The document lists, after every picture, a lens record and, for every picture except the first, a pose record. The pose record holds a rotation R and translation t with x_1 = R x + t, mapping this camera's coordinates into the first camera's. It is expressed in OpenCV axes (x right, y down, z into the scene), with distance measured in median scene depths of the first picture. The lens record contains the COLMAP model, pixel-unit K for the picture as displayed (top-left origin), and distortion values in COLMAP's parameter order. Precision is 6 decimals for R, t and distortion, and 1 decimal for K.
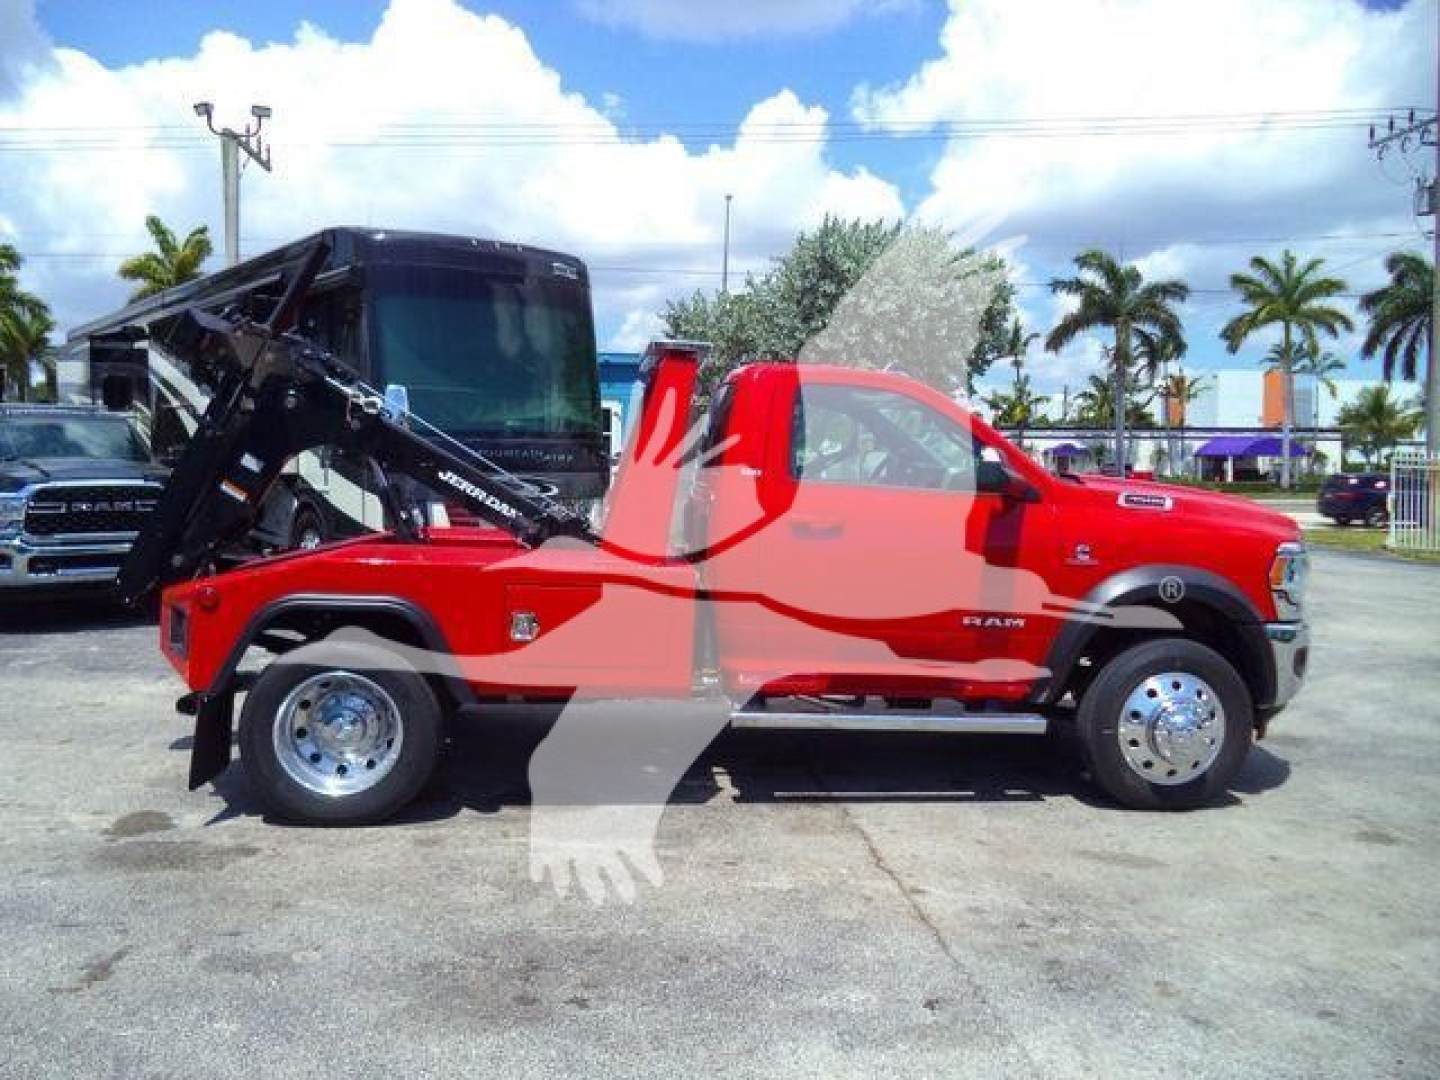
lens RADIAL K [[1165.3, 0, 727.1], [0, 1165.3, 587.5], [0, 0, 1]] dist [-0.022418, -0.013605]
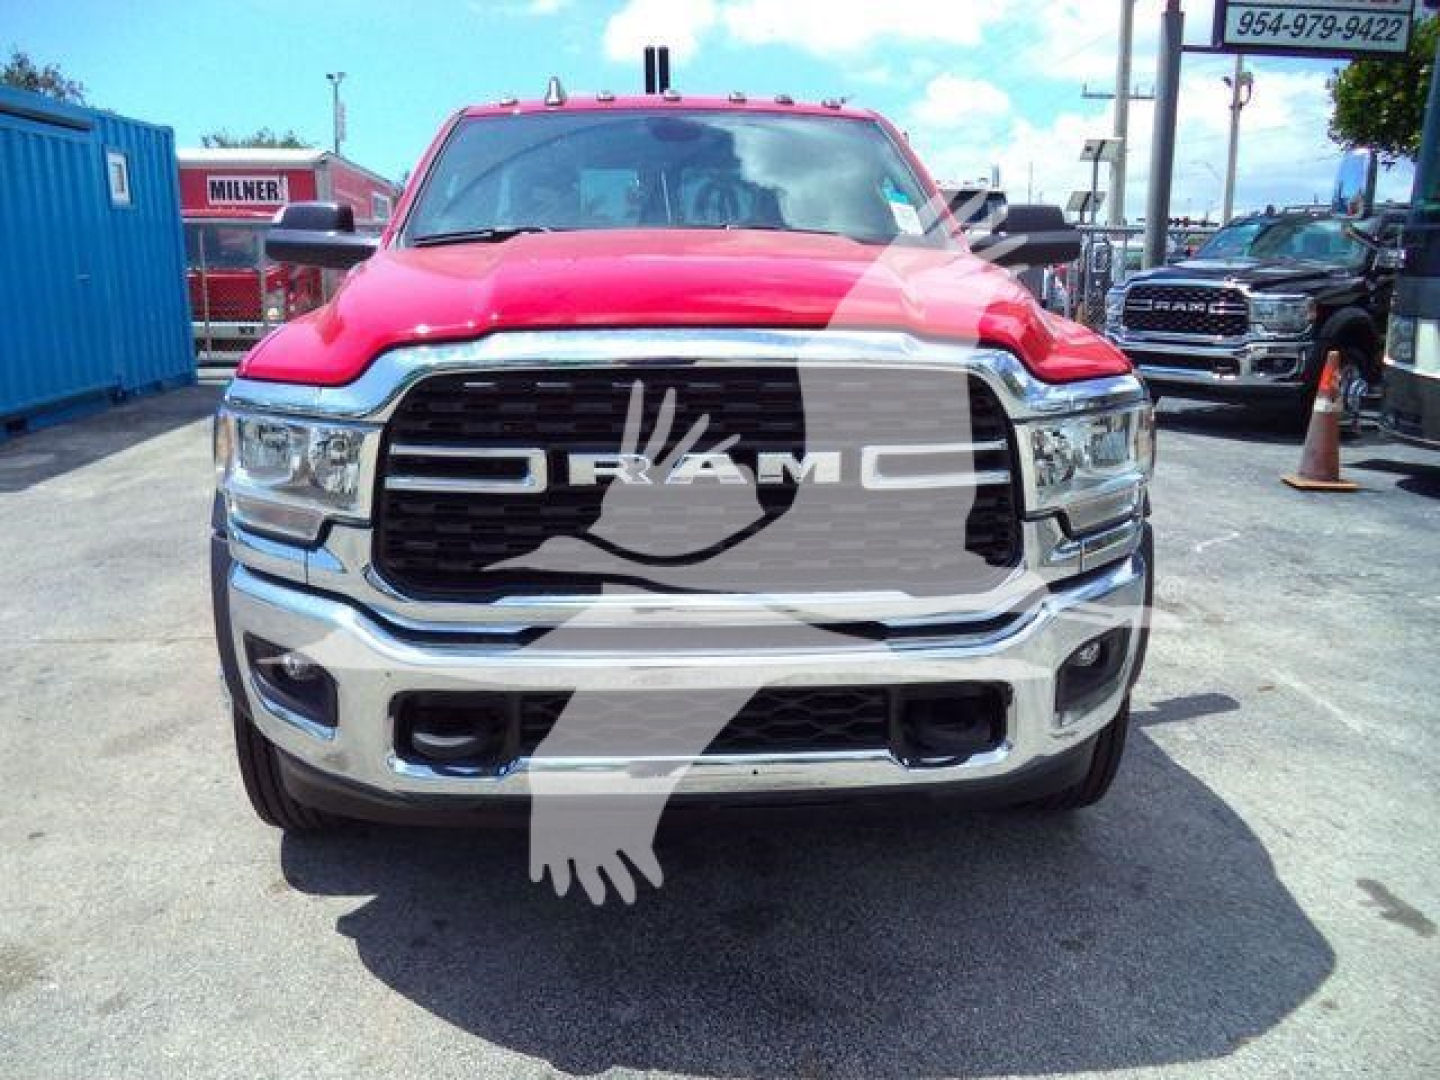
lens RADIAL K [[1208.6, 0, 697.2], [0, 1208.6, 561.5], [0, 0, 1]] dist [-0.048651, 0.013312]
pose [[-0.039312, 0.230507, -0.972276, 0.870984], [-0.110808, 0.966021, 0.233504, -0.090733], [0.993064, 0.116916, -0.012434, 1.087777]]
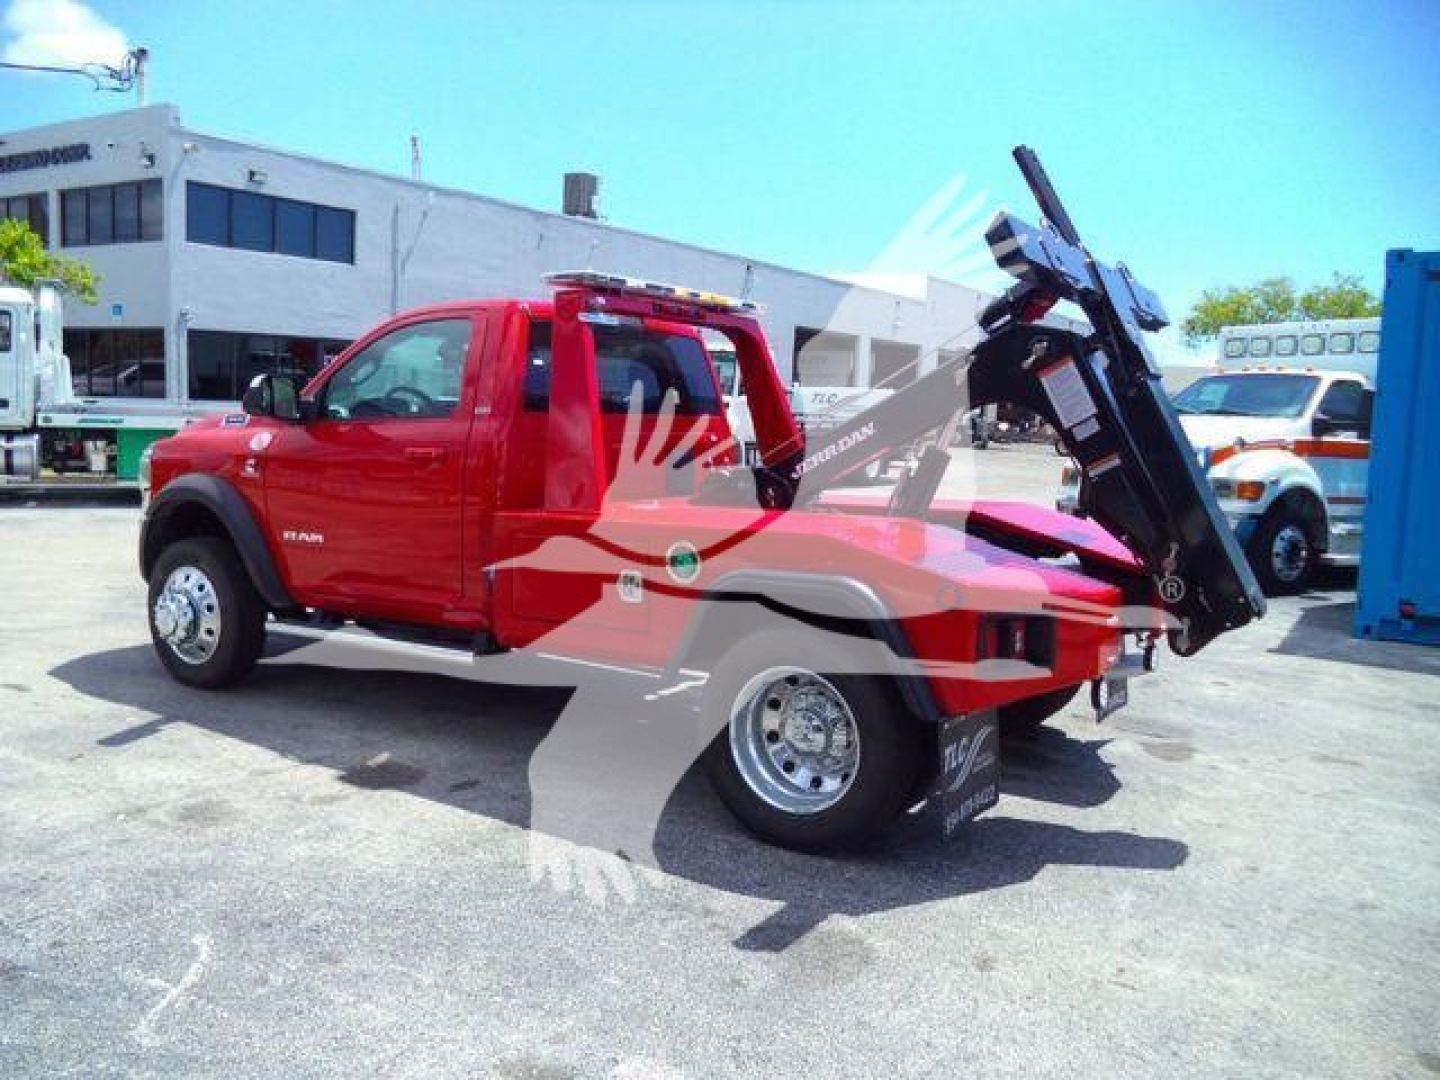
lens RADIAL K [[1181.3, 0, 703.5], [0, 1181.3, 577.0], [0, 0, 1]] dist [-0.042795, 0.006347]
pose [[-0.767555, -0.132799, 0.627075, -0.710200], [0.027427, 0.970602, 0.239121, -0.205319], [-0.640396, 0.200737, -0.741349, 1.745409]]
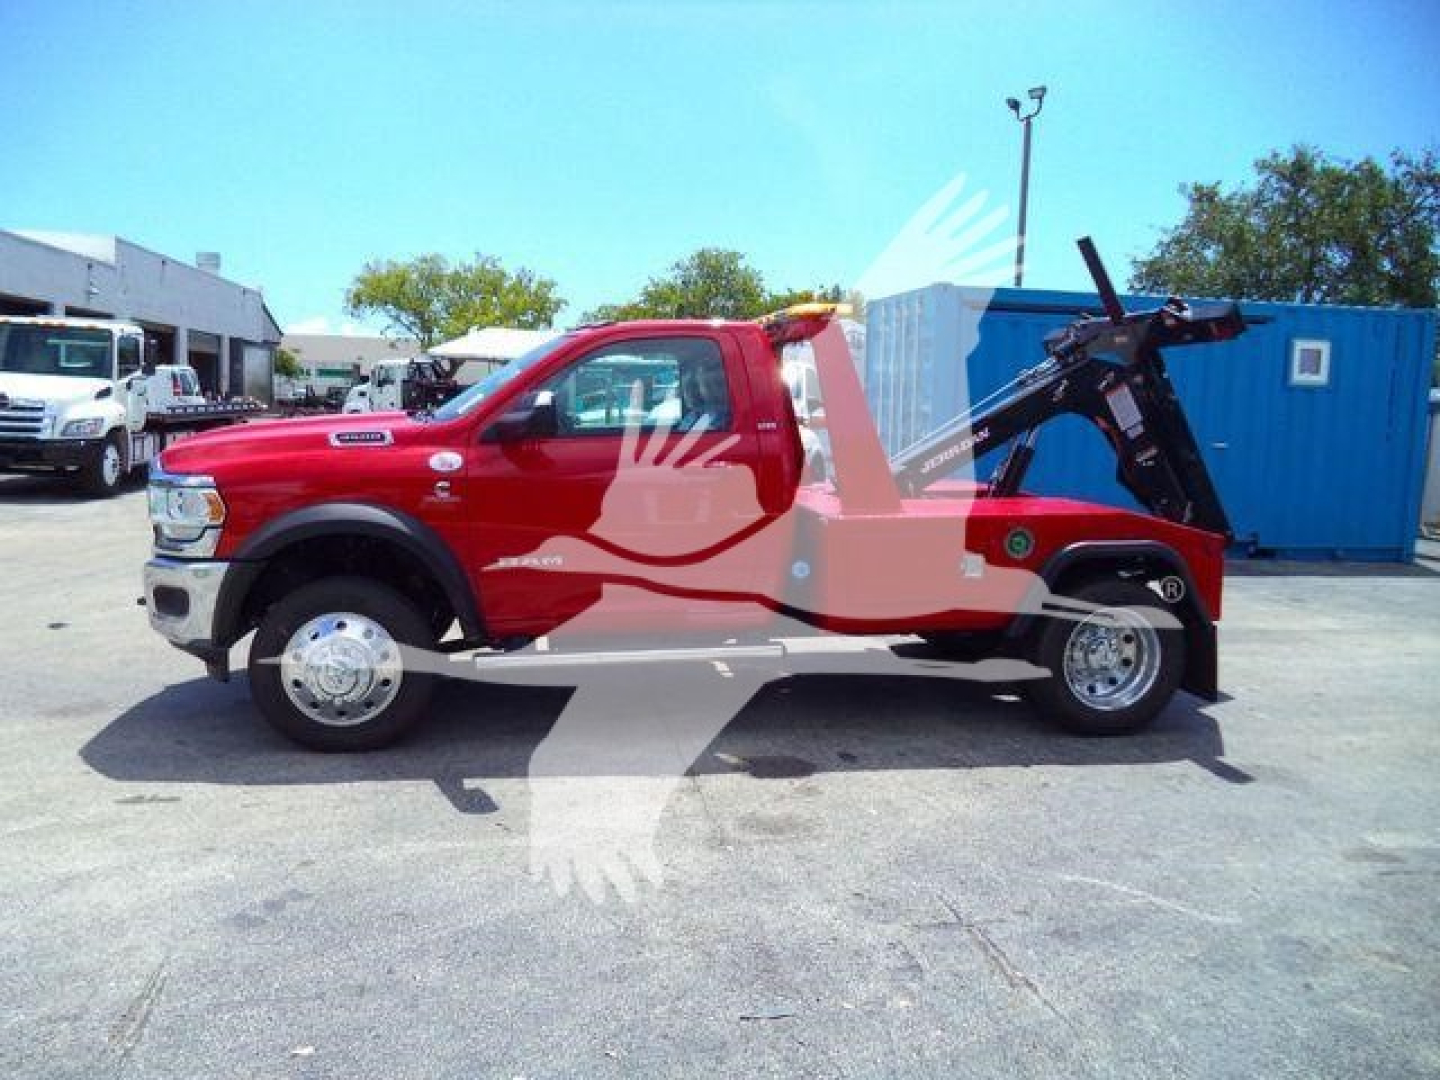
lens RADIAL K [[1208.6, 0, 697.2], [0, 1208.6, 561.5], [0, 0, 1]] dist [-0.048651, 0.013312]
pose [[-0.997572, -0.035864, -0.059704, 0.094261], [-0.049423, 0.968515, 0.244001, -0.252044], [0.049074, 0.246359, -0.967935, 2.158606]]
